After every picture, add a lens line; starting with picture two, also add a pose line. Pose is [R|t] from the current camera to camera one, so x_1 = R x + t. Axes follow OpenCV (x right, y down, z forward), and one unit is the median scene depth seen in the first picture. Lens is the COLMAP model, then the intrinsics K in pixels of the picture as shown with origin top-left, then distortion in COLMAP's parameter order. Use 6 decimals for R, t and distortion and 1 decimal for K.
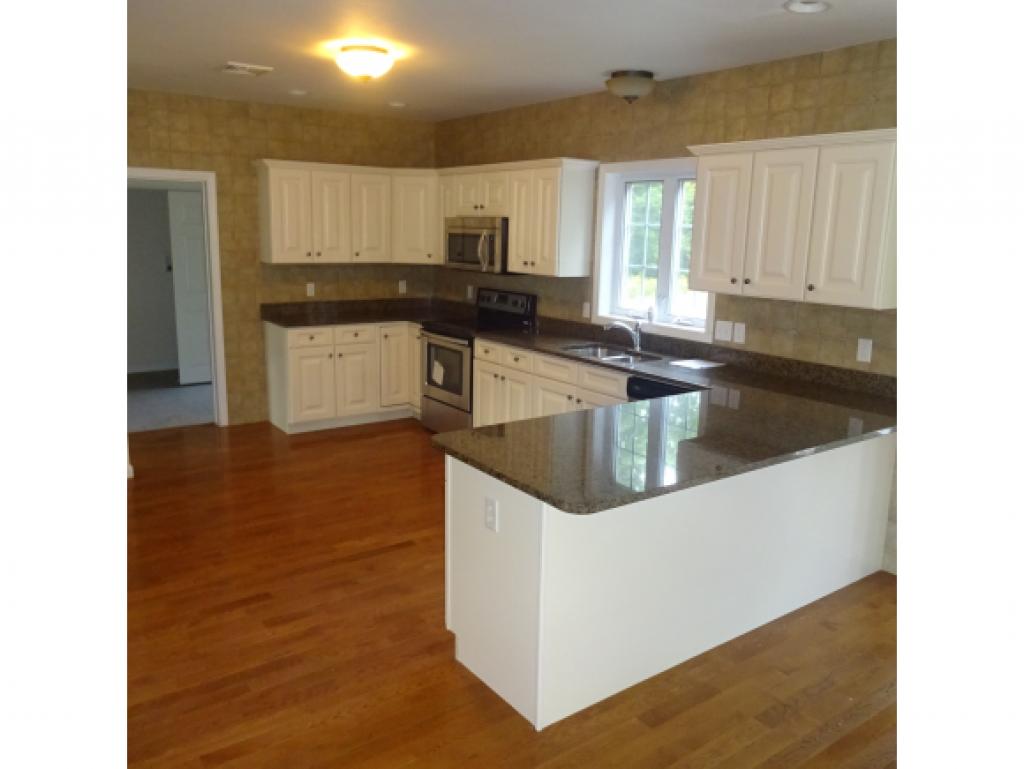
lens RADIAL K [[768.9, 0, 512.2], [0, 768.9, 384.2], [0, 0, 1]] dist [-0.005847, -0.006810]
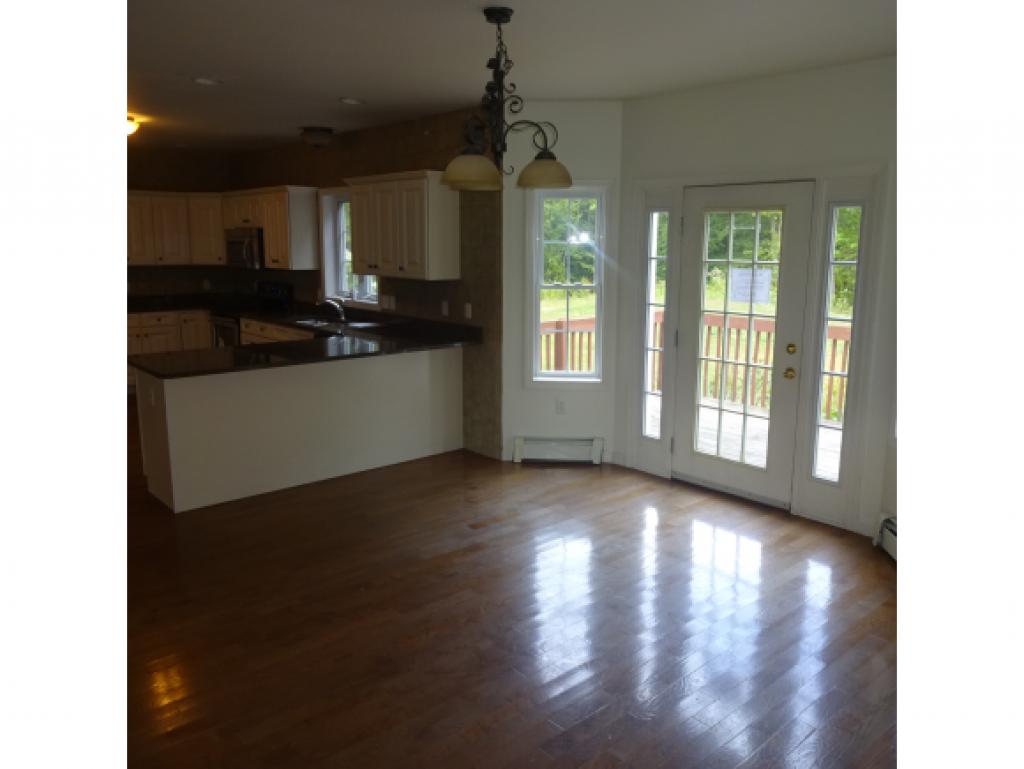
lens RADIAL K [[768.9, 0, 511.8], [0, 768.9, 385.0], [0, 0, 1]] dist [-0.005847, -0.006810]
pose [[0.995093, -0.039030, 0.090915, 0.322377], [0.039680, 0.999198, -0.005354, 0.092082], [-0.090634, 0.008935, 0.995844, -0.423704]]
